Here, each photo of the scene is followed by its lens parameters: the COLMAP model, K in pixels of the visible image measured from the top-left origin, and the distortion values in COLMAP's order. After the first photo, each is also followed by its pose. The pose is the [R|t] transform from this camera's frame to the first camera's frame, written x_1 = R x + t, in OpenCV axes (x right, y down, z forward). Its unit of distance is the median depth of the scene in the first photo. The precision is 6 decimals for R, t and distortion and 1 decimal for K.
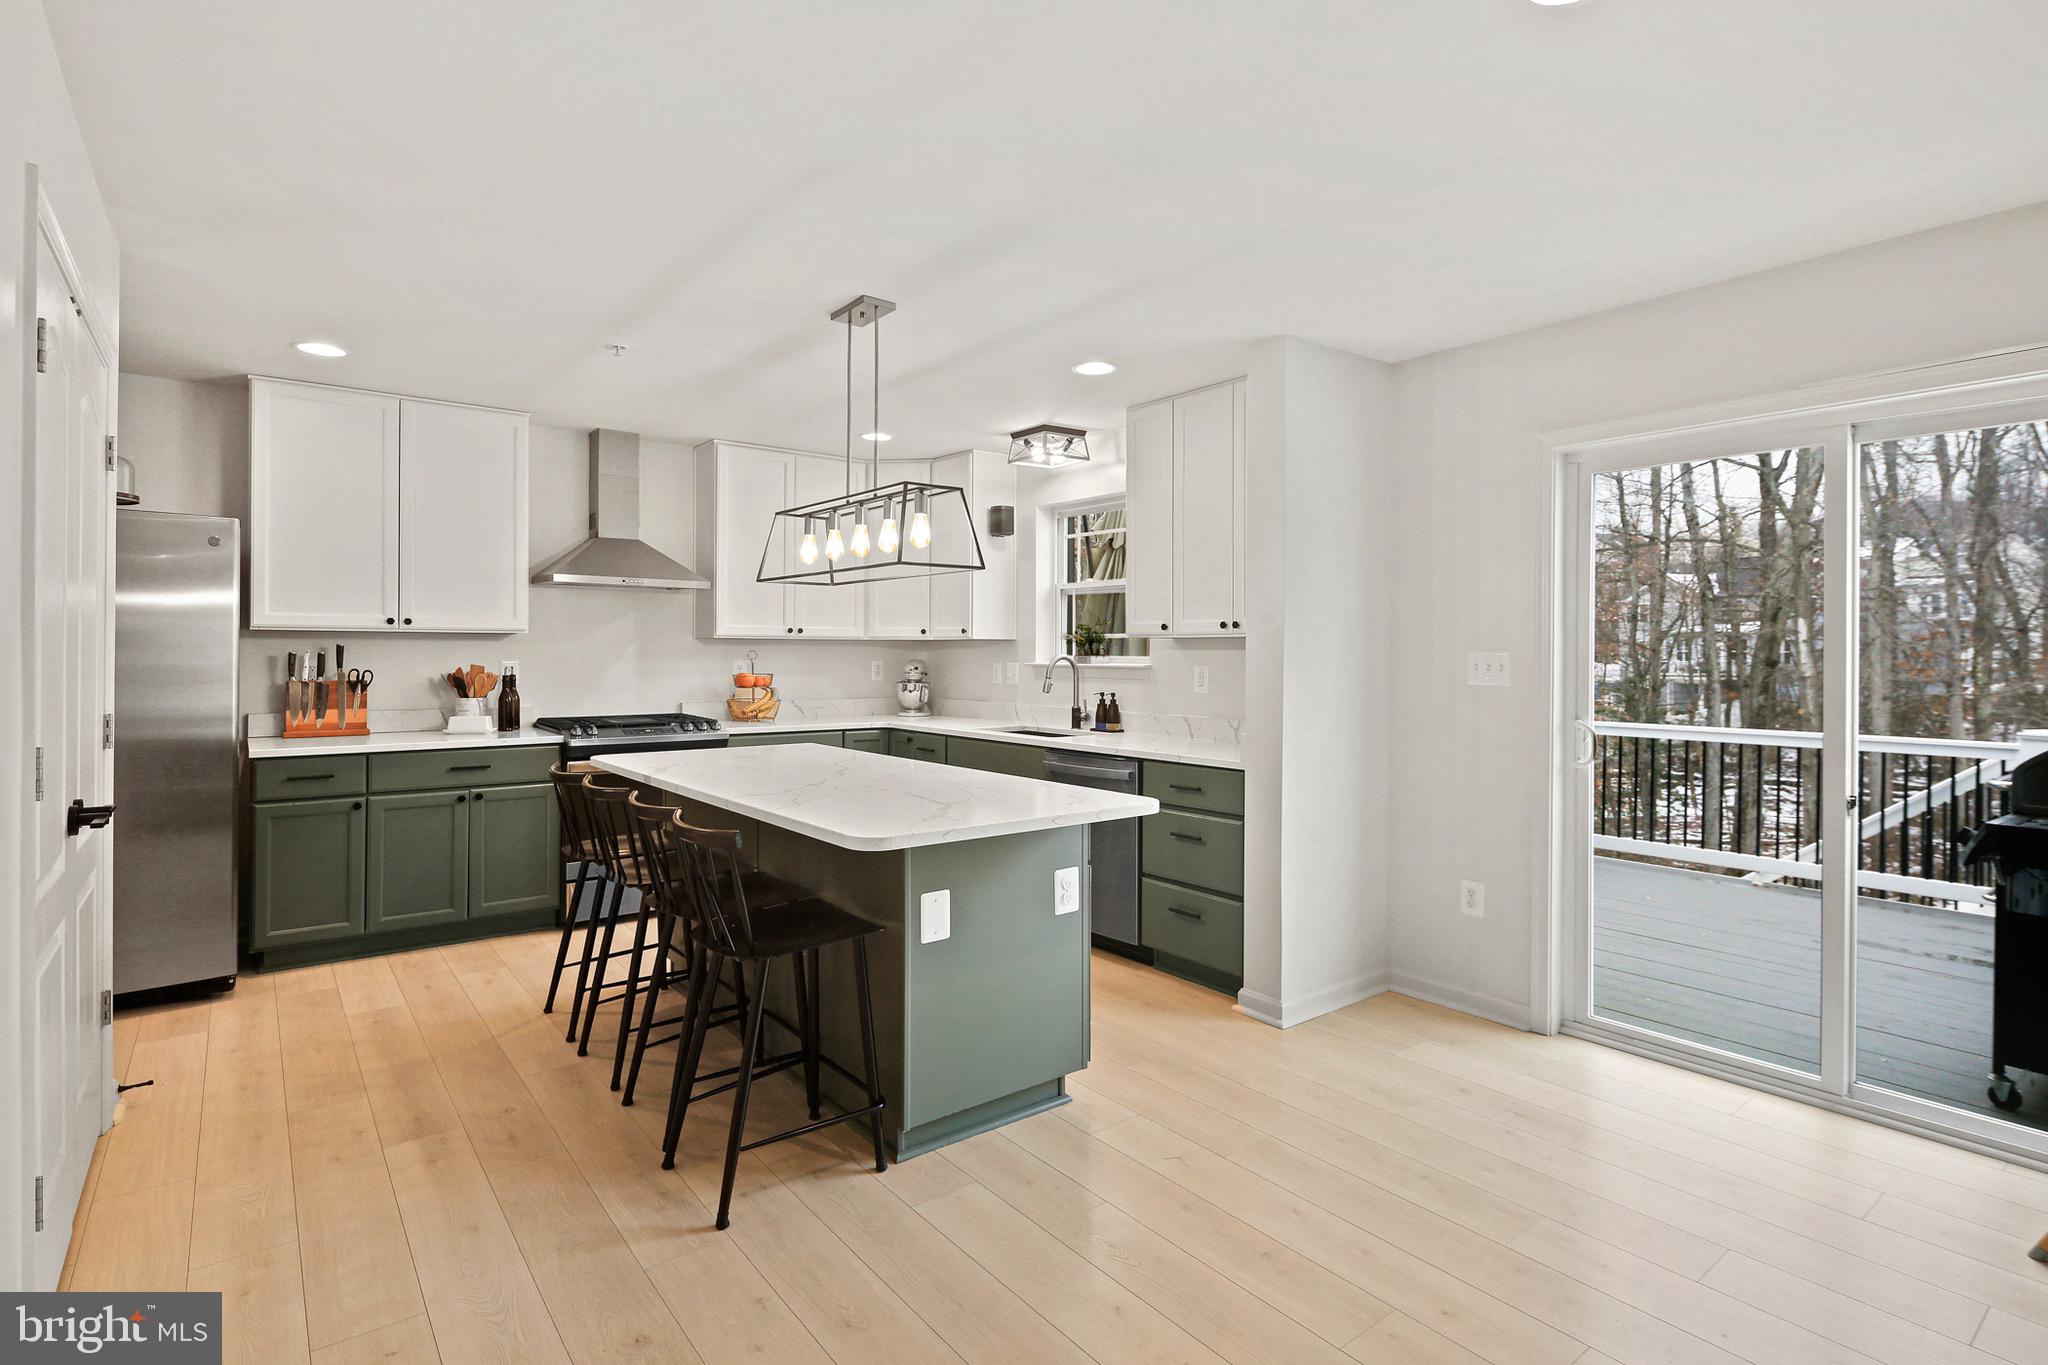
lens RADIAL K [[1008.0, 0, 1068.4], [0, 1008.0, 654.3], [0, 0, 1]] dist [0.001254, -0.000148]
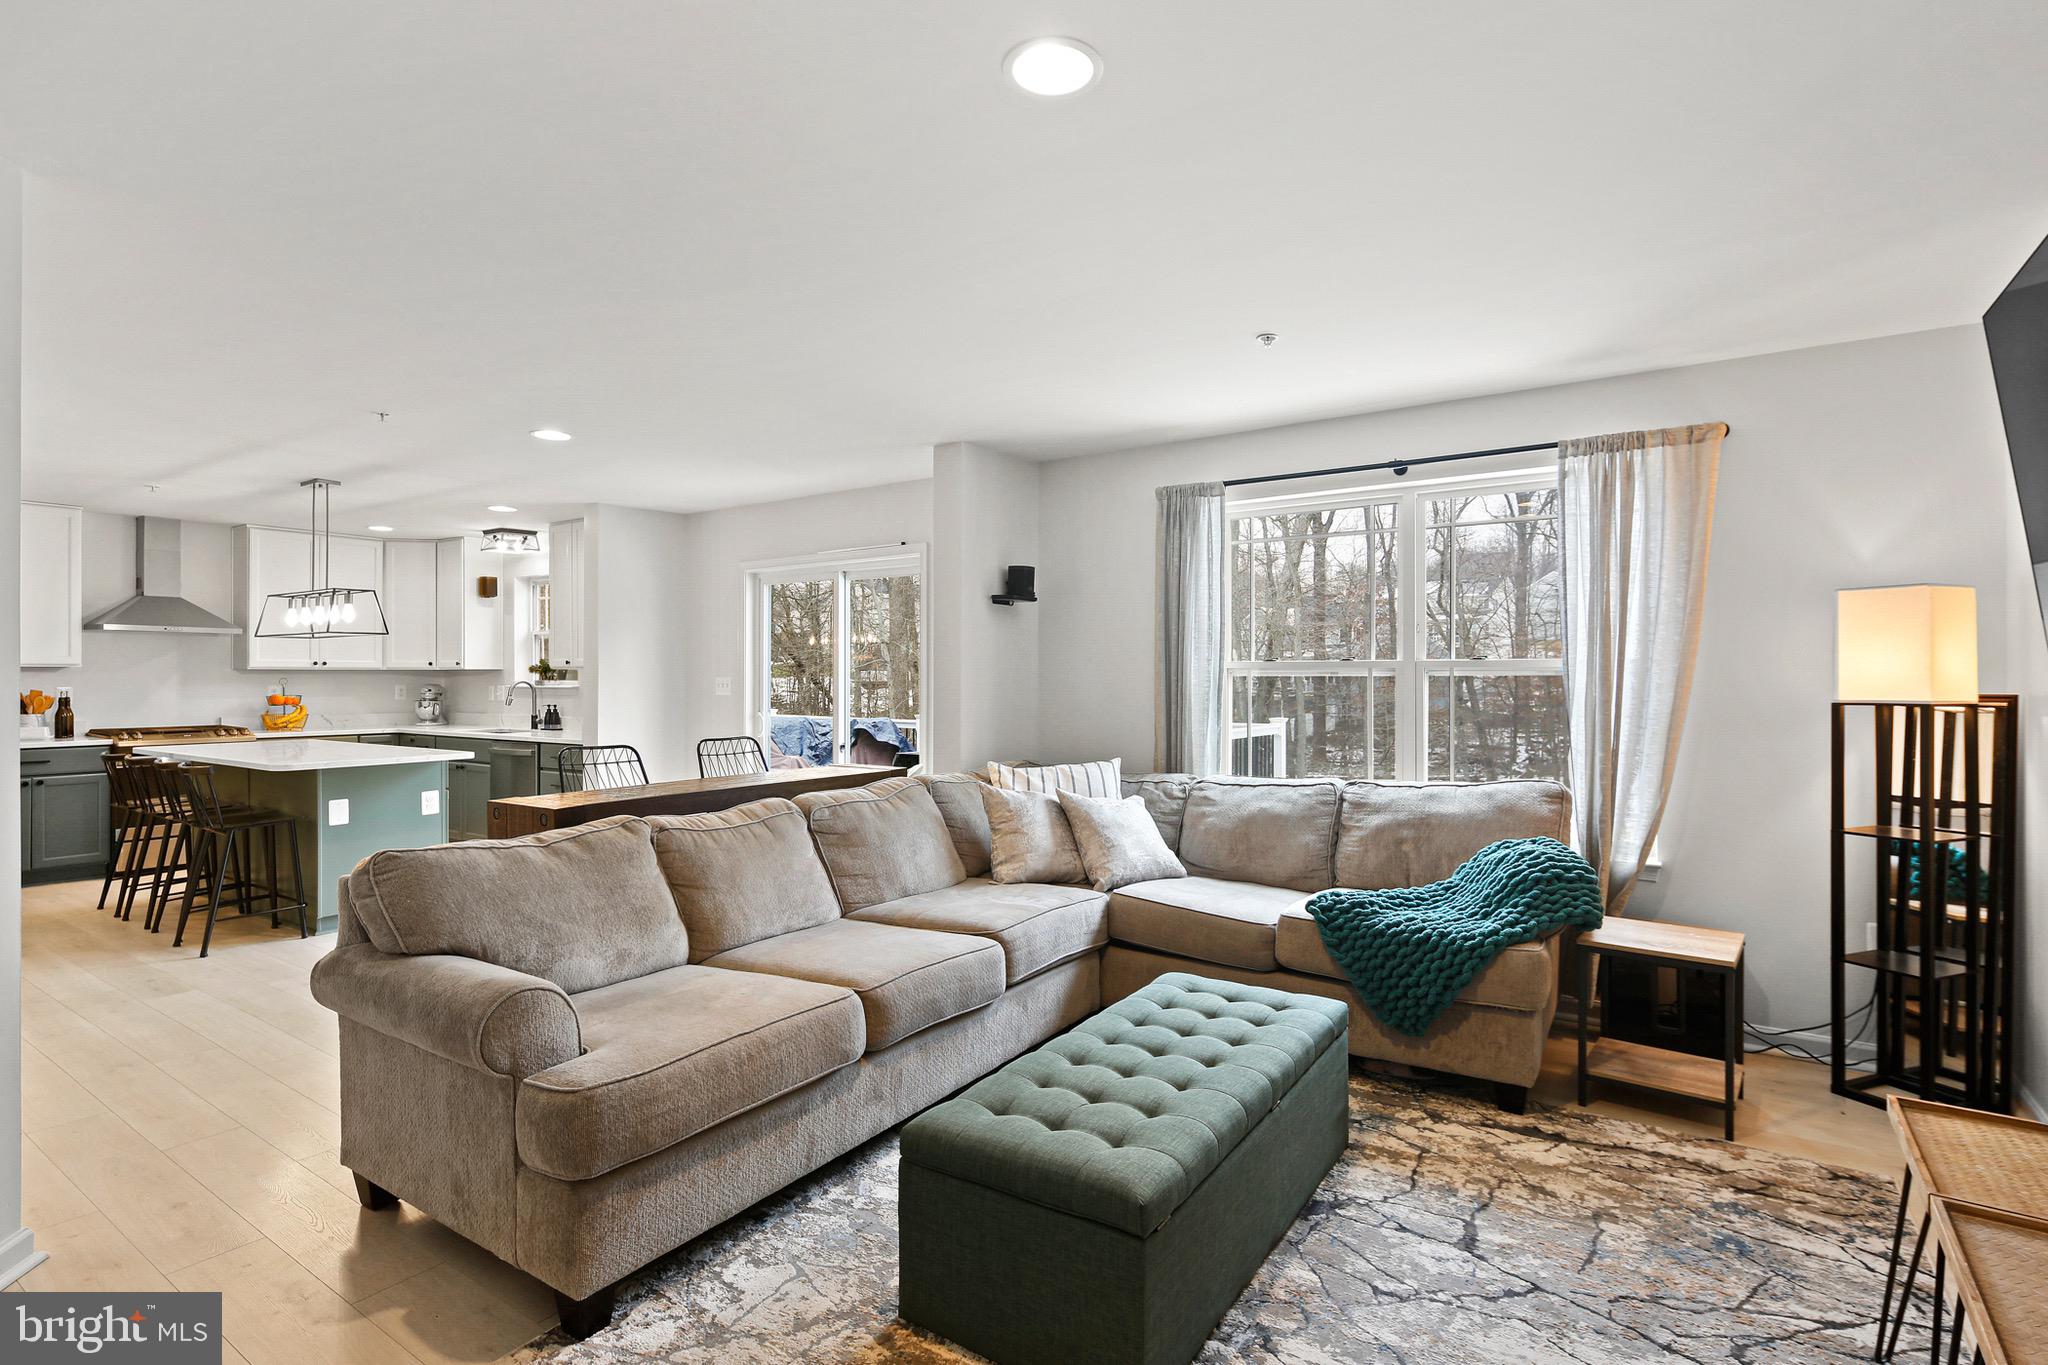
lens RADIAL K [[977.7, 0, 1050.0], [0, 977.7, 675.1], [0, 0, 1]] dist [-0.003041, -0.001753]
pose [[0.956167, -0.005561, 0.292770, 0.316791], [0.006111, 0.999981, -0.000965, -0.000354], [-0.292759, 0.002712, 0.956182, -0.612888]]
